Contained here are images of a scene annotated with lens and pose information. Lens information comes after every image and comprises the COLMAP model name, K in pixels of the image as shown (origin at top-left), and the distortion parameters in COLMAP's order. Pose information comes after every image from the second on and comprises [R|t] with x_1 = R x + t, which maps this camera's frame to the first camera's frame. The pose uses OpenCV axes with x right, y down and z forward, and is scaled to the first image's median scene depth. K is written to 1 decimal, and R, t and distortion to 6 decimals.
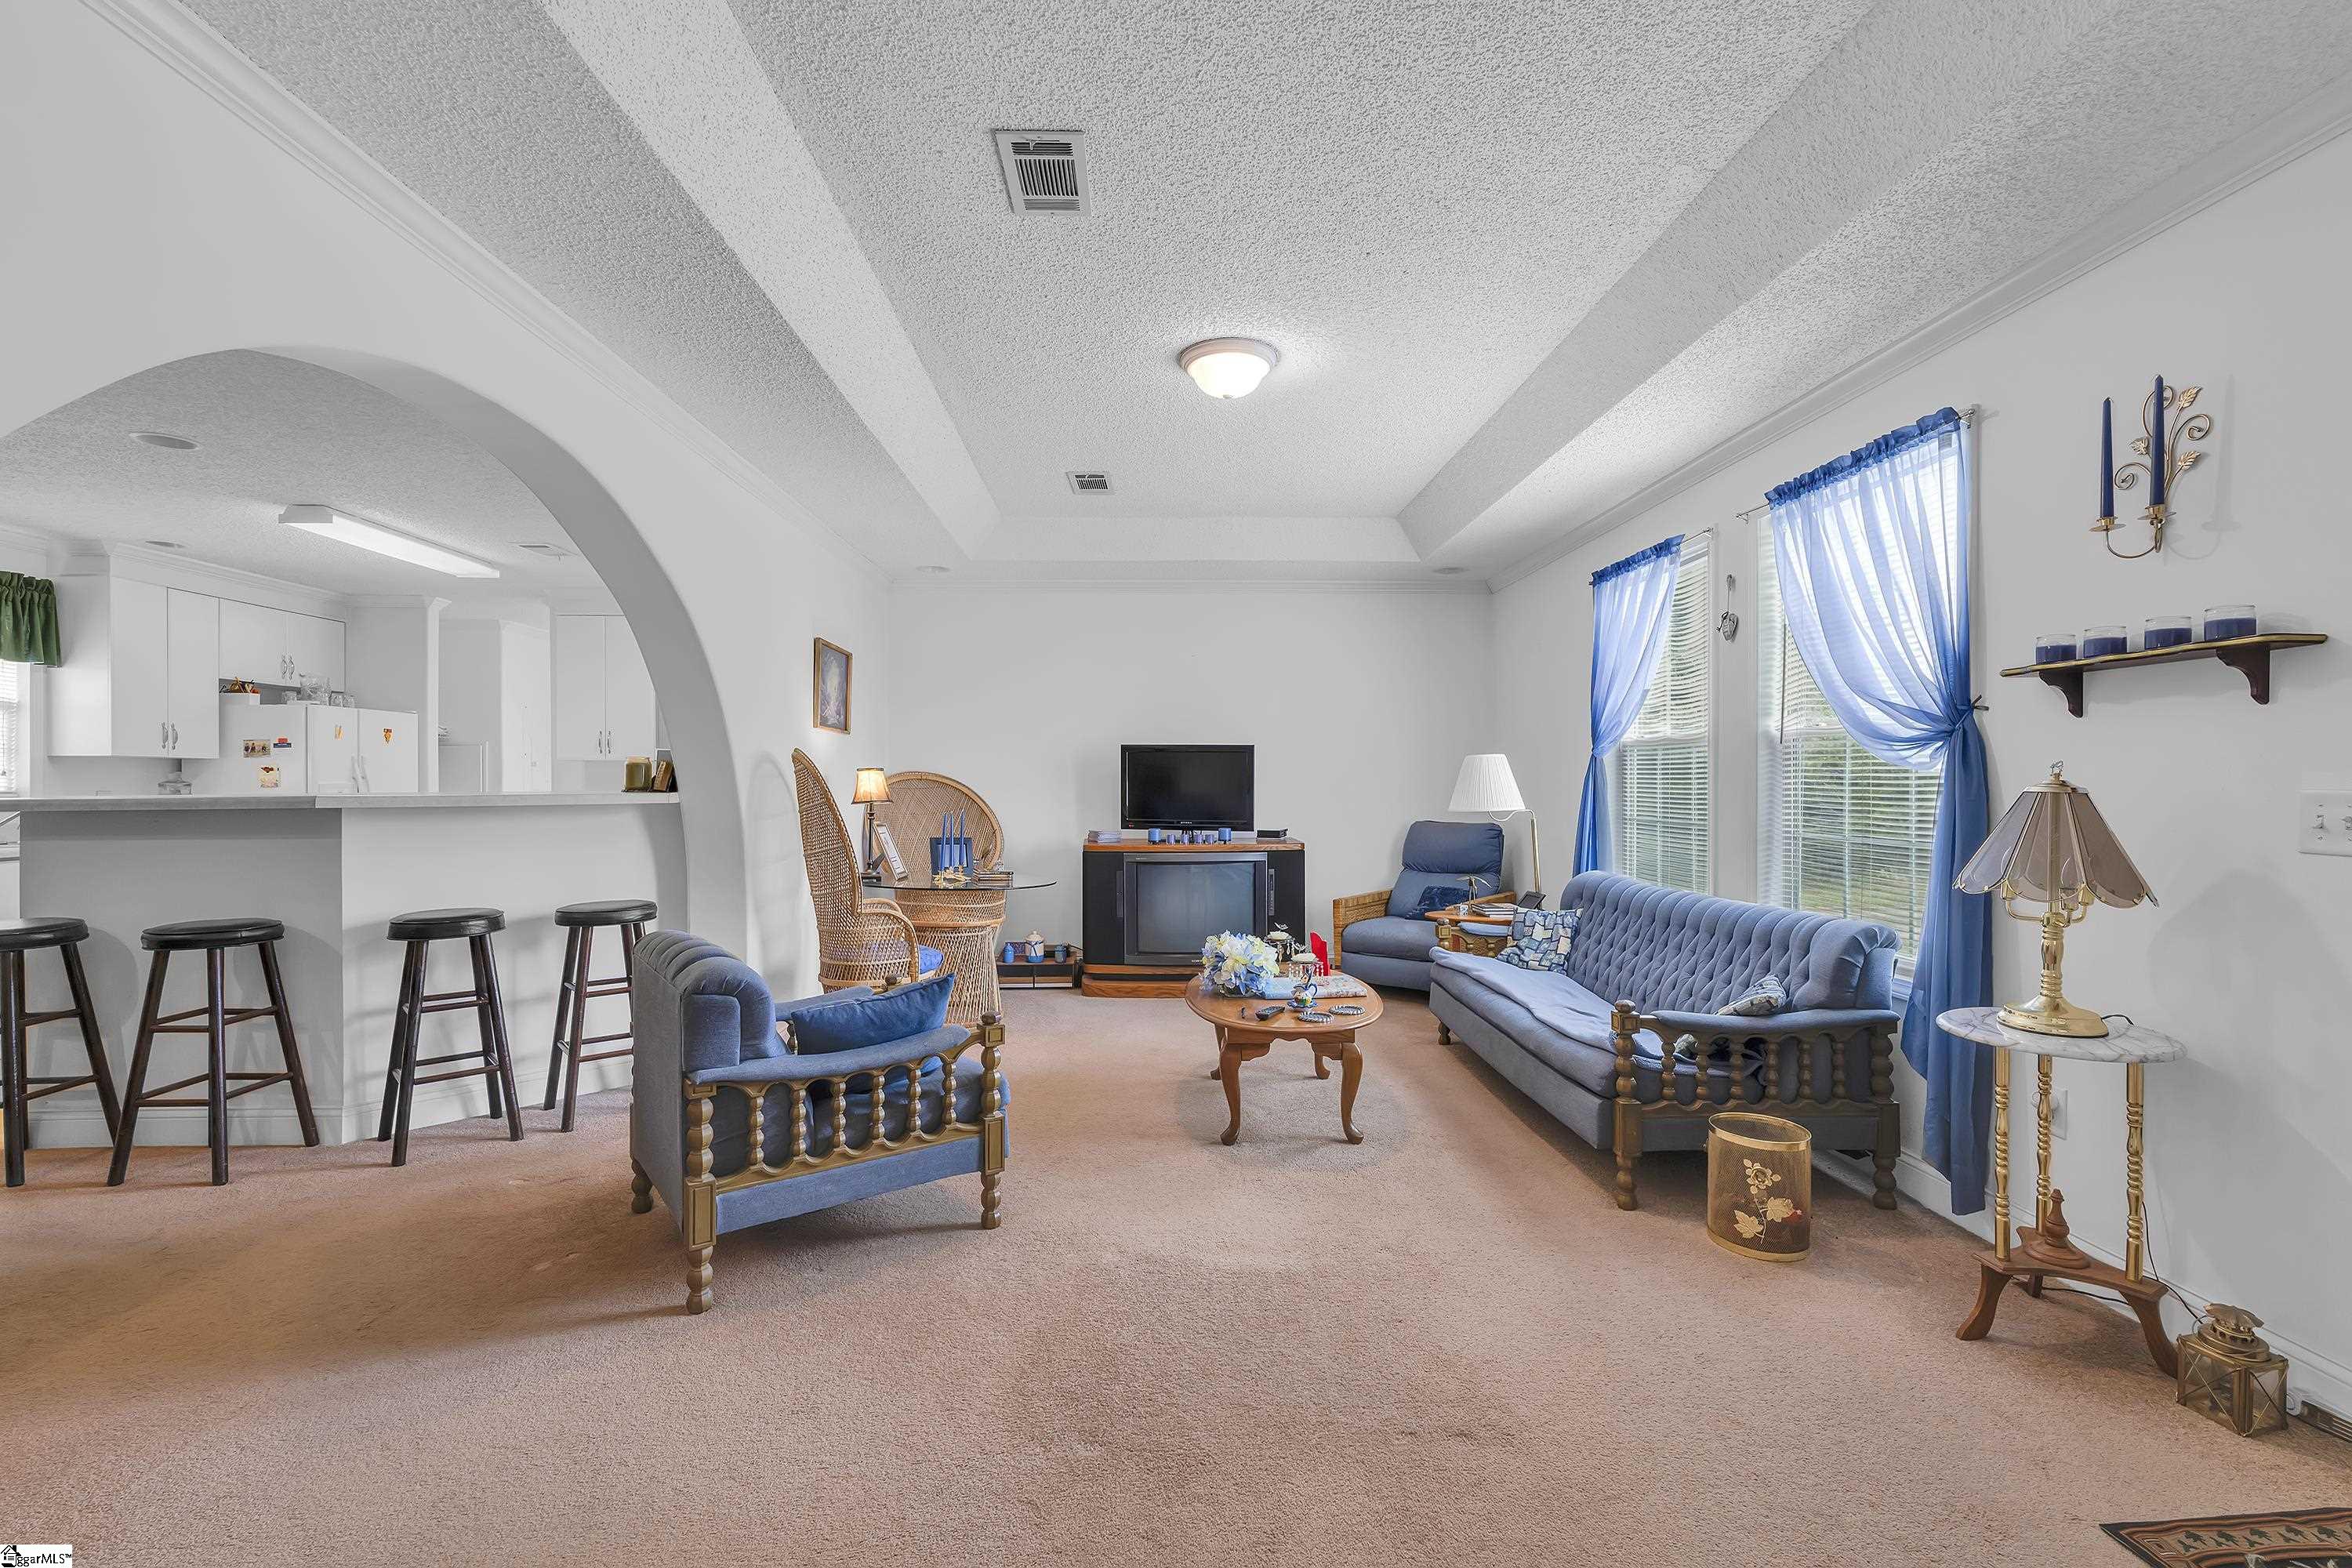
lens RADIAL K [[1024.2, 0, 1182.8], [0, 1024.2, 793.9], [0, 0, 1]] dist [-0.005789, -0.000512]
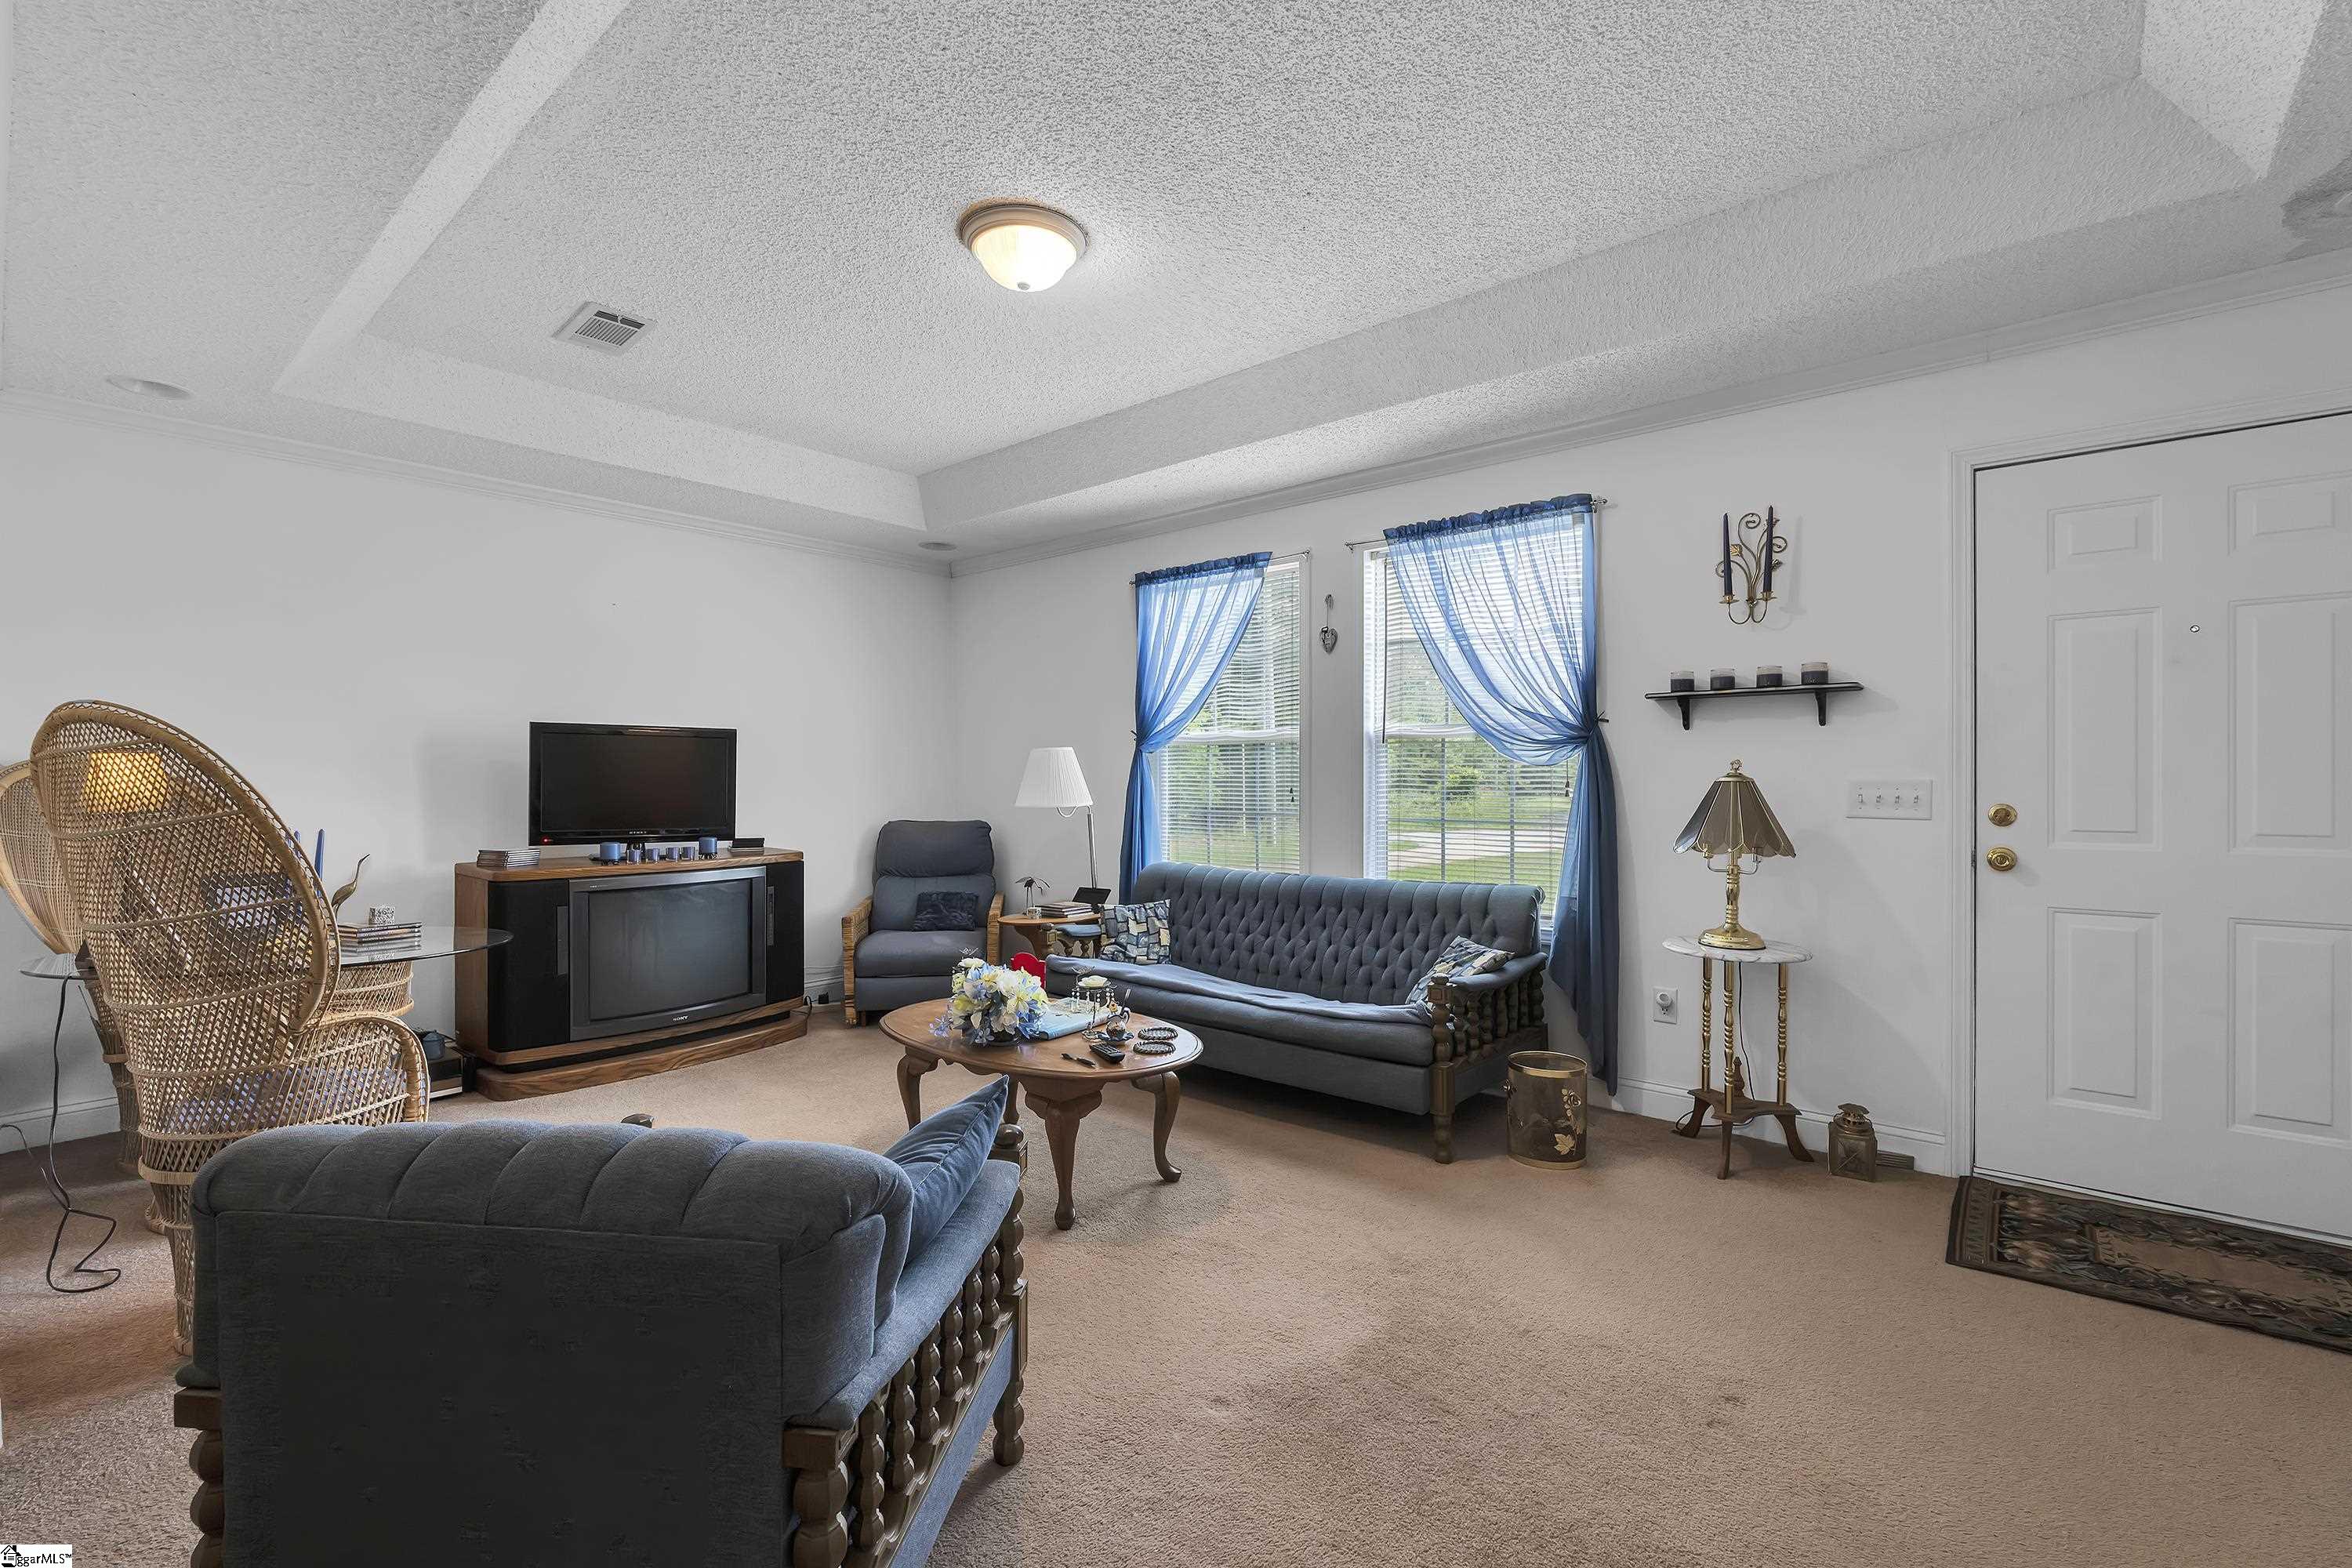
lens RADIAL K [[1024.2, 0, 1182.8], [0, 1024.2, 793.9], [0, 0, 1]] dist [-0.005789, -0.000512]
pose [[0.673406, -0.010950, 0.739192, -0.462411], [0.009505, 0.999936, 0.006153, -0.000264], [-0.739212, 0.002882, 0.673467, 0.380627]]
